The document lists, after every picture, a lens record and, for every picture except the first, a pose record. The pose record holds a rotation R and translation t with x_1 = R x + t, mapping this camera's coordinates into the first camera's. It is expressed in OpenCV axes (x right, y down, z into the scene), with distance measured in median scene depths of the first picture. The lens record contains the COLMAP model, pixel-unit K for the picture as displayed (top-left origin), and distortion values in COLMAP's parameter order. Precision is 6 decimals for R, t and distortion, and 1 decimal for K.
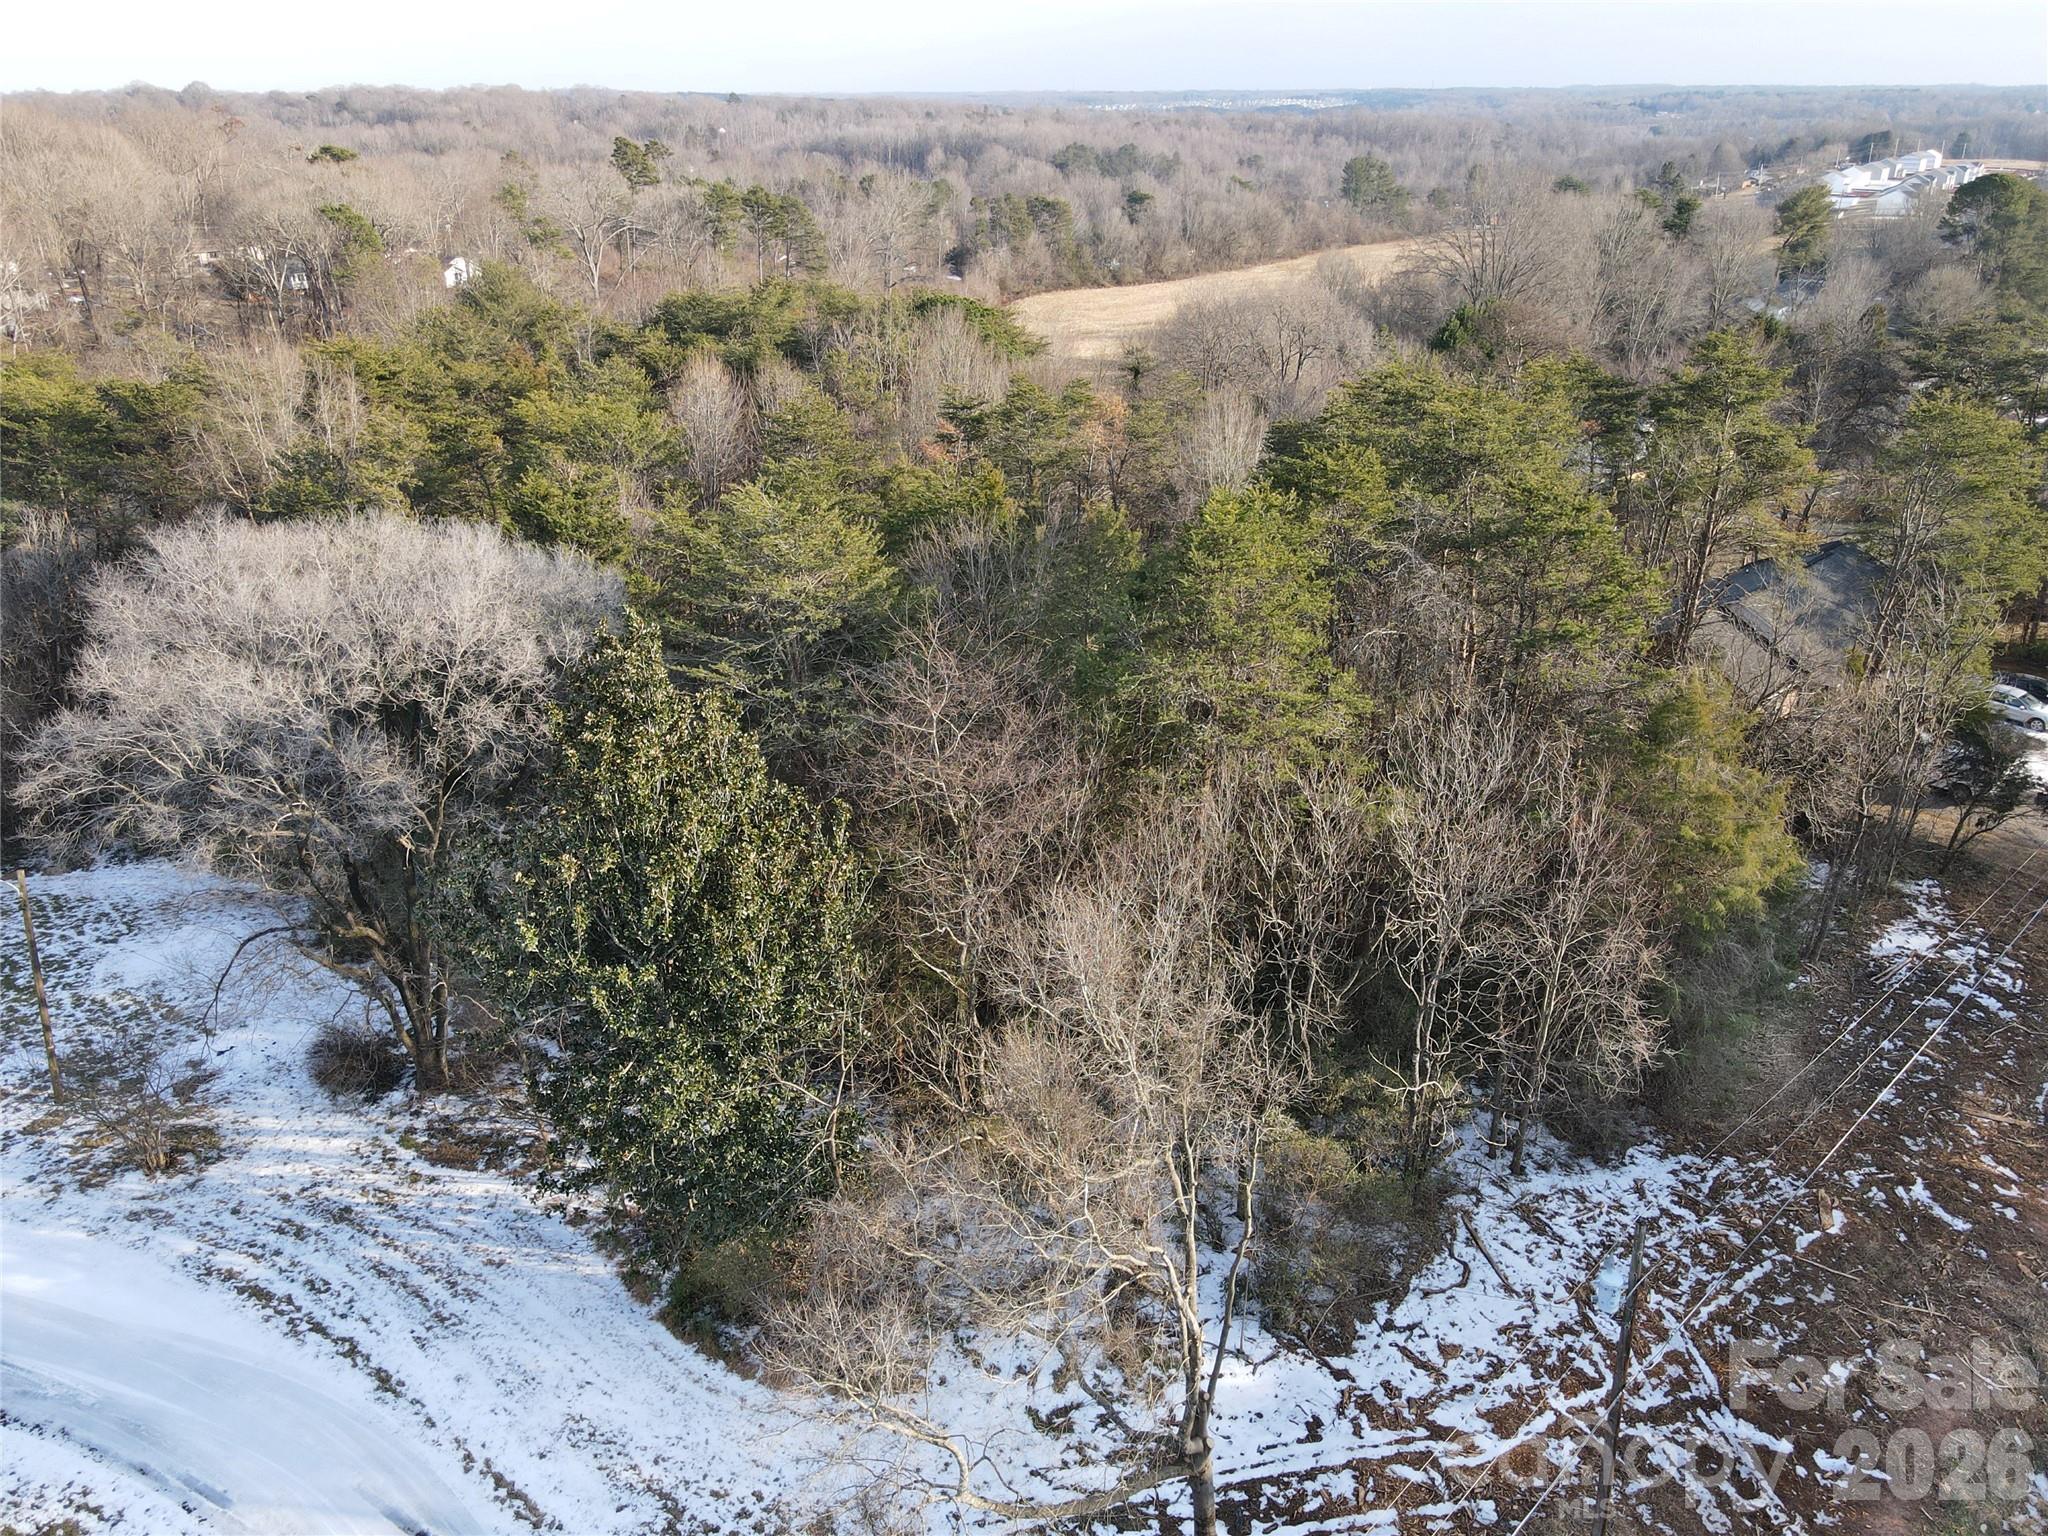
lens RADIAL K [[1502.1, 0, 1014.5], [0, 1502.1, 764.9], [0, 0, 1]] dist [0.005971, 0.020290]
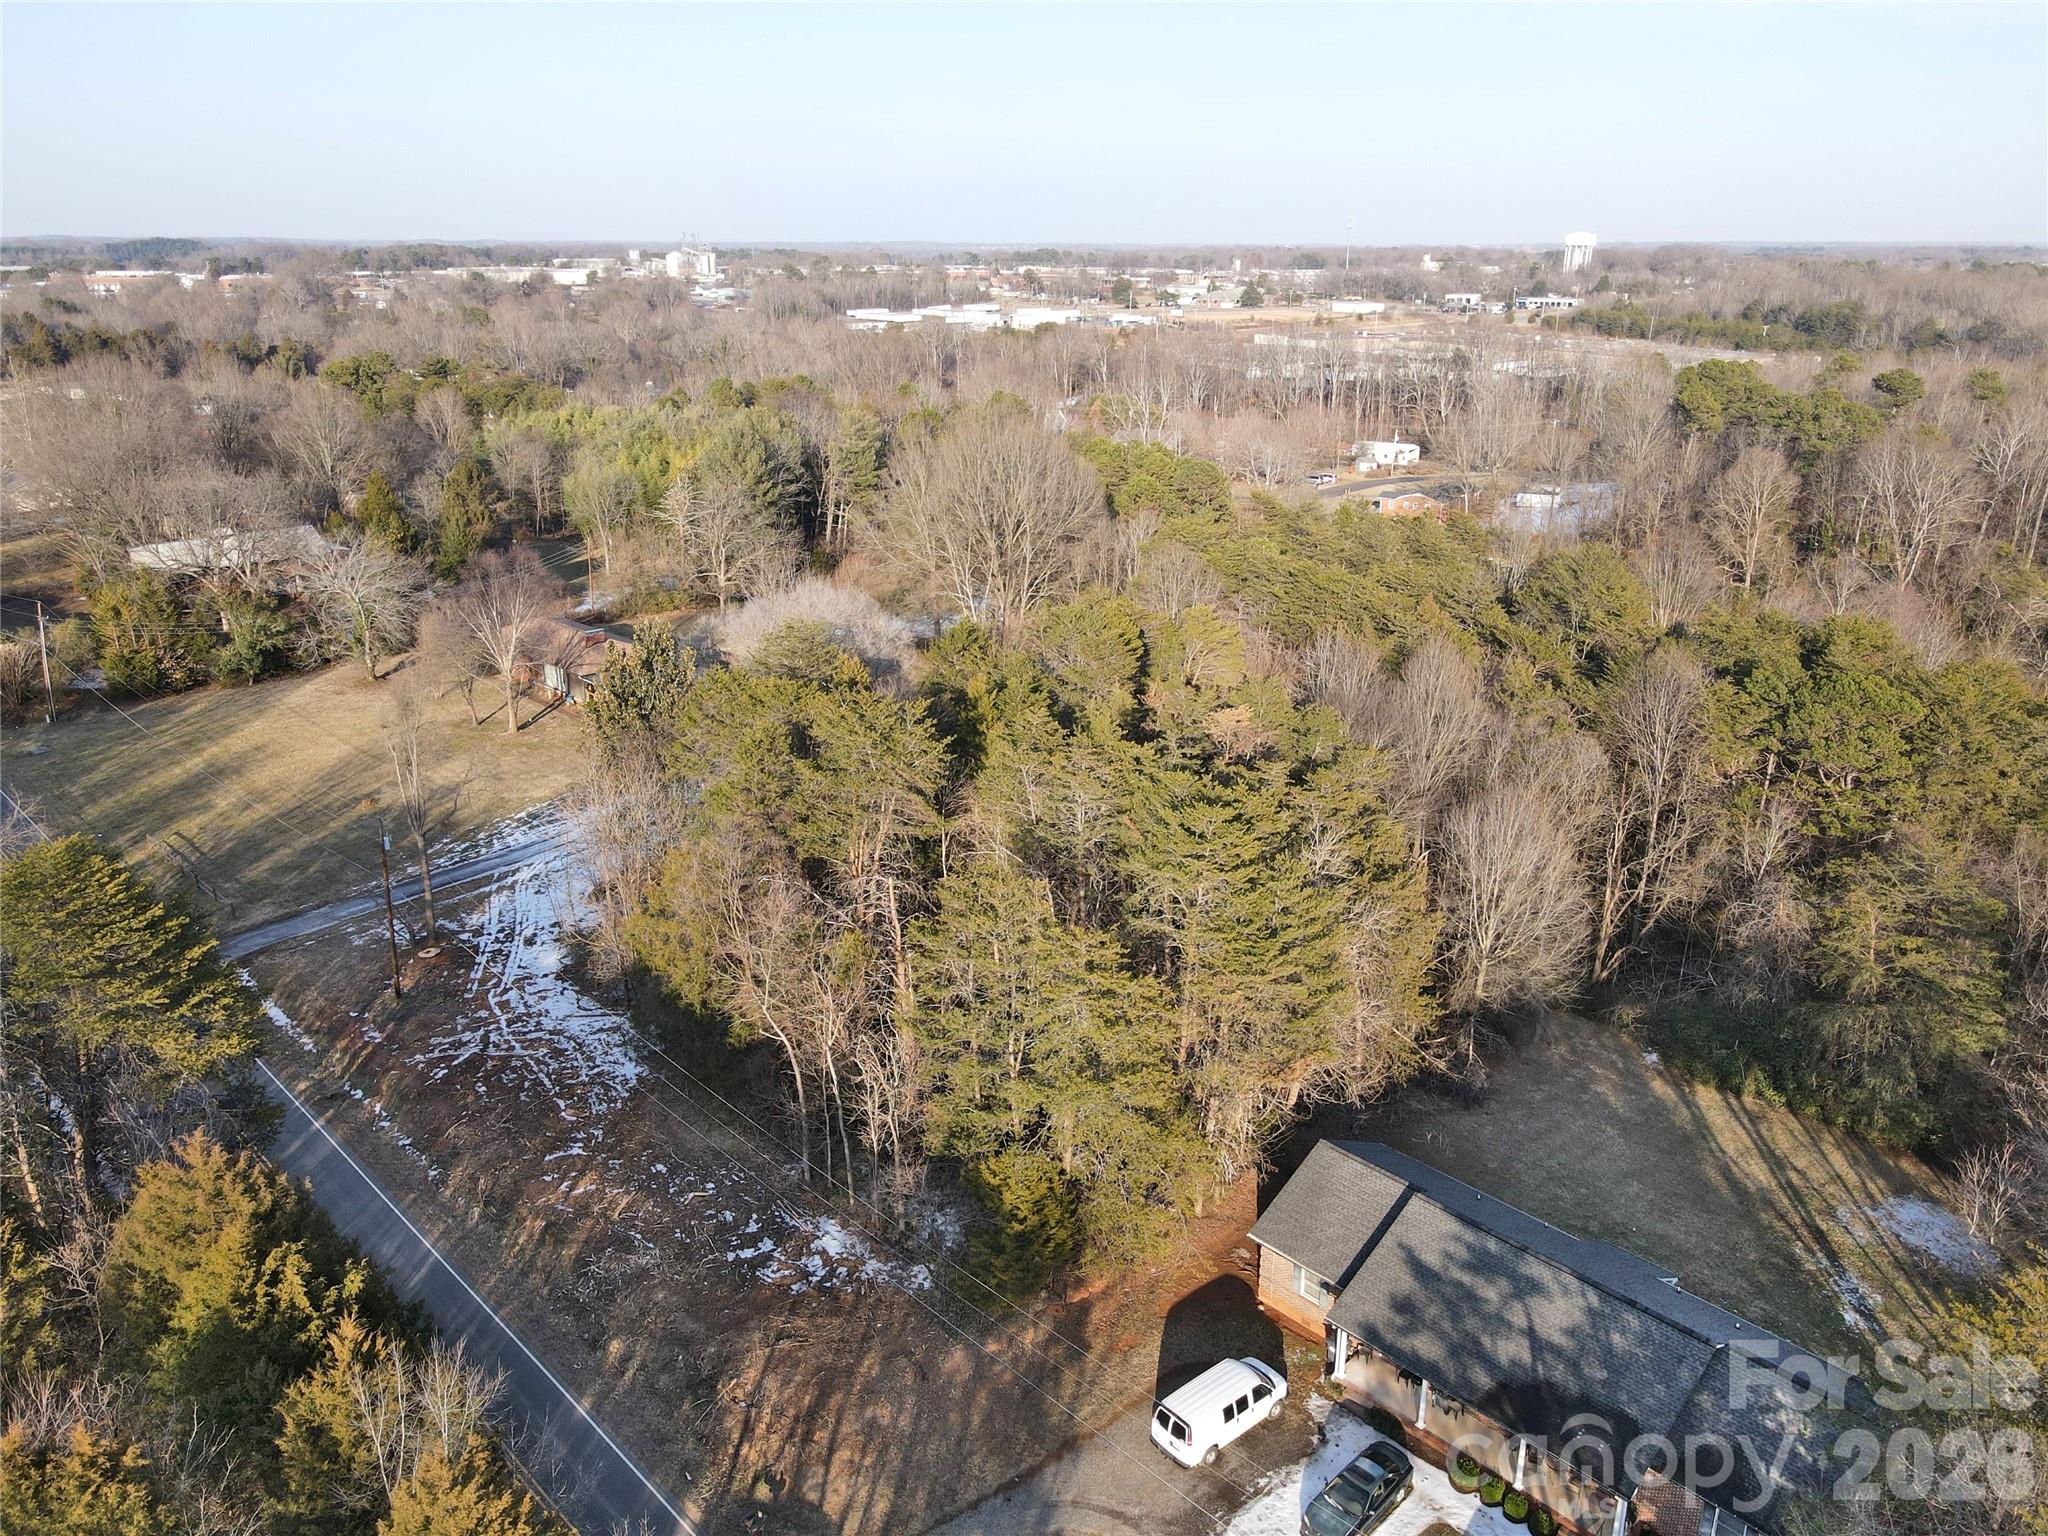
lens RADIAL K [[1502.1, 0, 1033.6], [0, 1502.1, 763.0], [0, 0, 1]] dist [0.005971, 0.020290]
pose [[-0.002588, 0.333238, -0.942839, 2.078725], [-0.411891, 0.858794, 0.304663, -0.839781], [0.911230, 0.389135, 0.135035, 1.076073]]
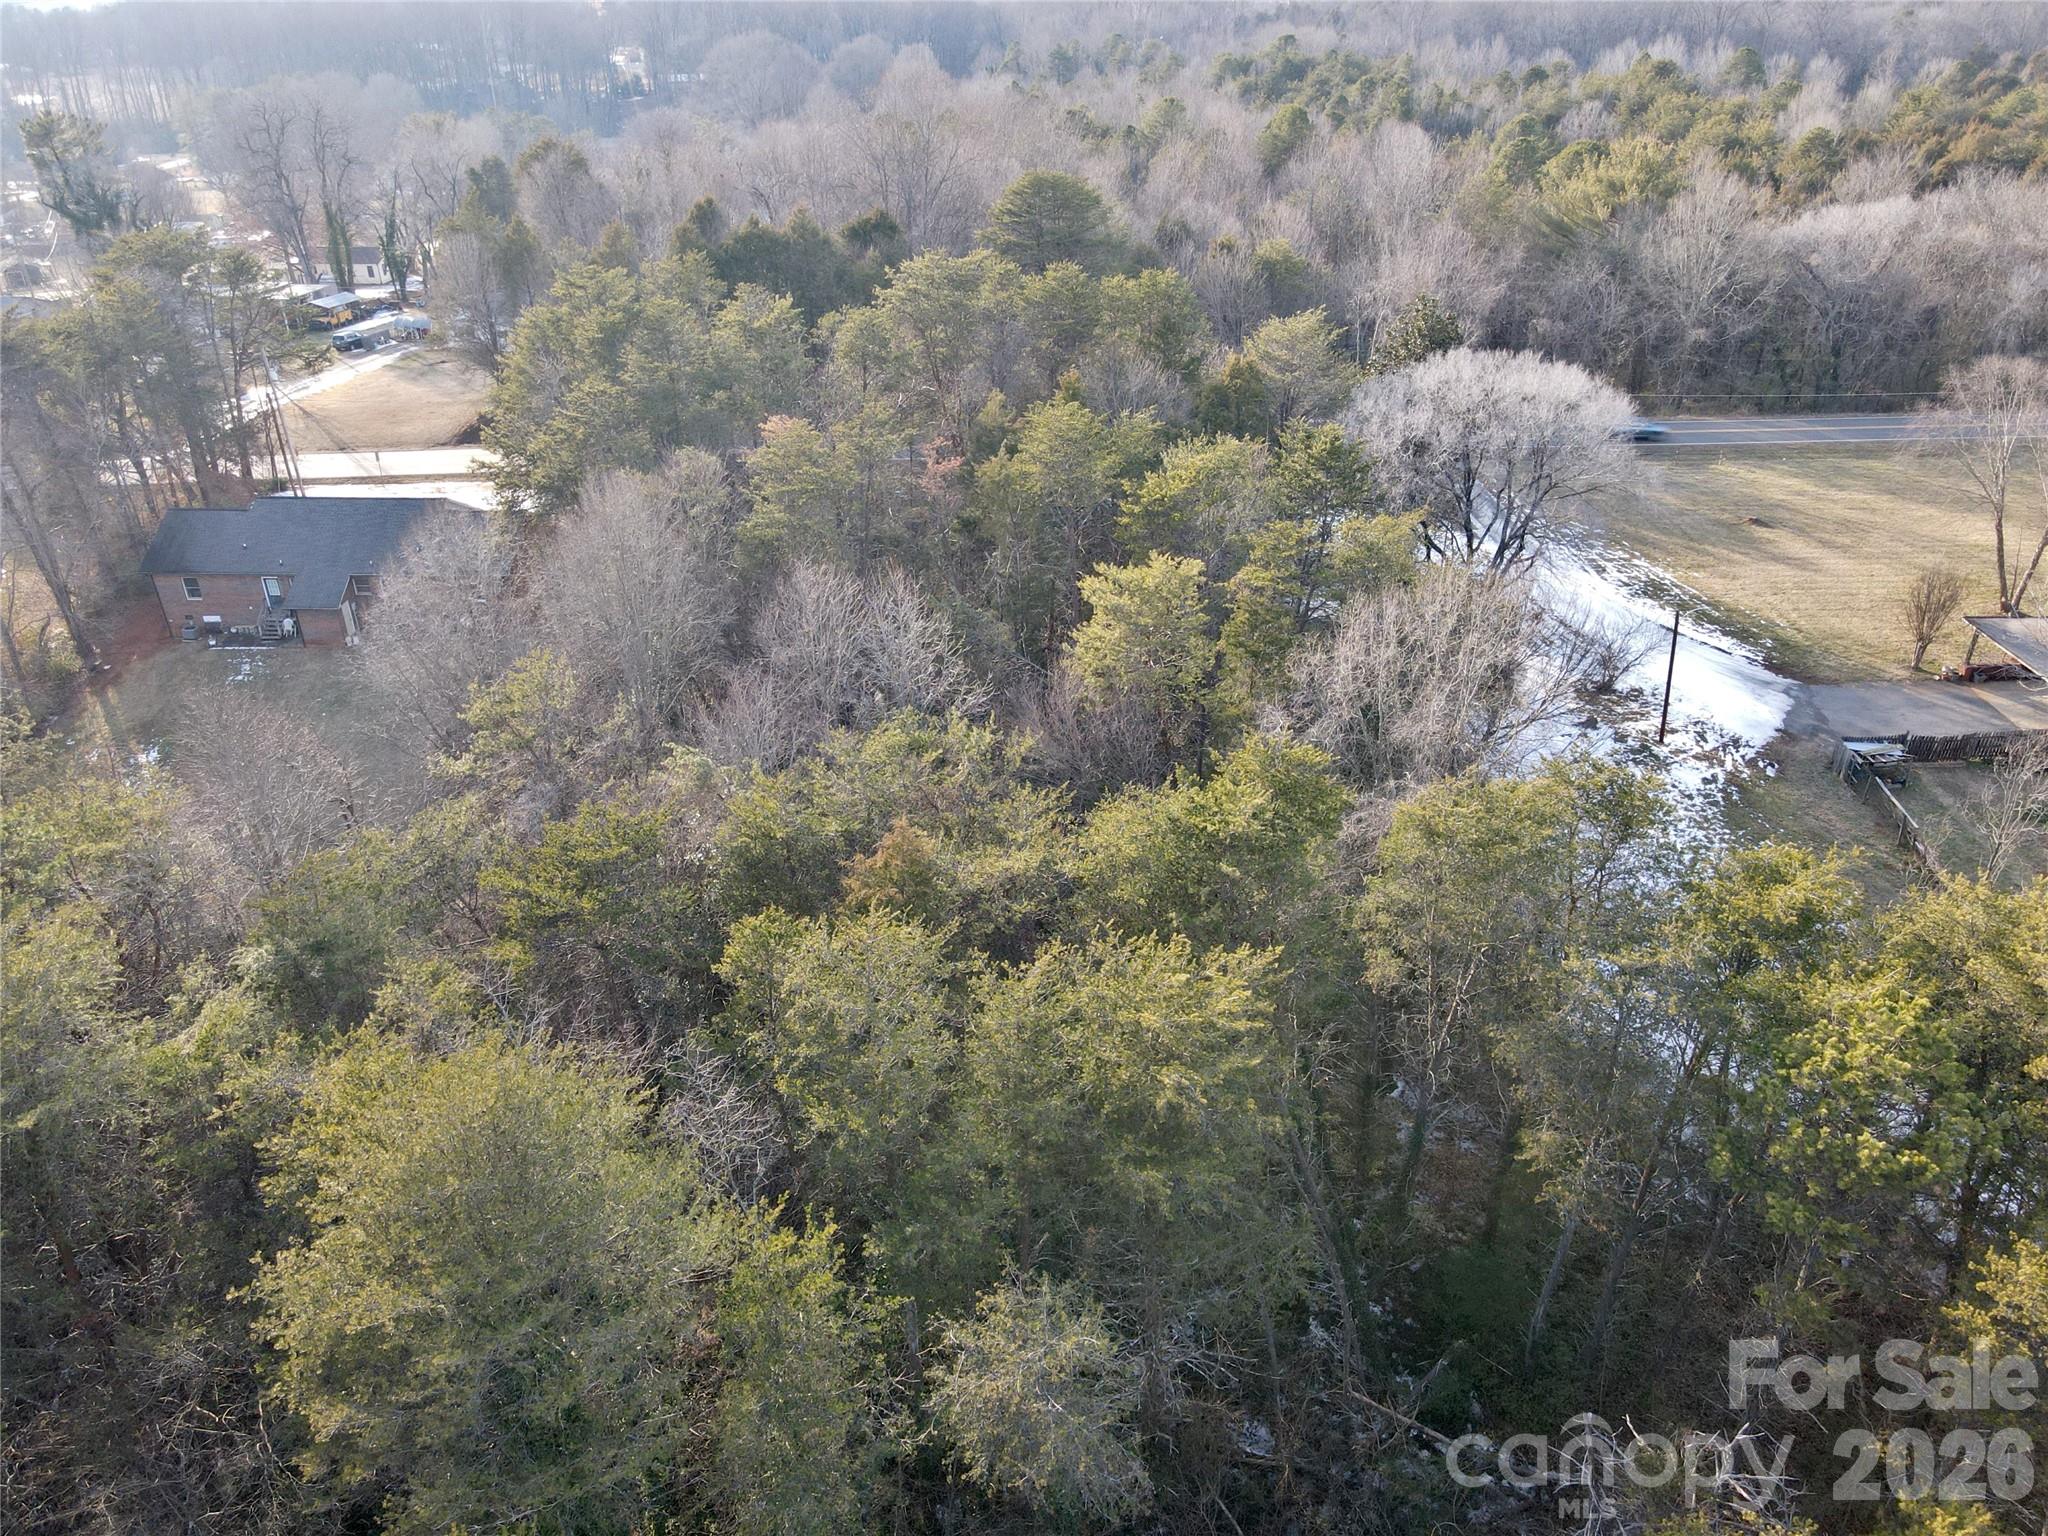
lens RADIAL K [[1502.1, 0, 1024.8], [0, 1502.1, 768.3], [0, 0, 1]] dist [0.005971, 0.020290]
pose [[-0.699098, -0.343318, 0.627211, -1.309716], [0.302822, 0.652475, 0.694676, -1.231701], [-0.647735, 0.675580, -0.352180, 2.263340]]
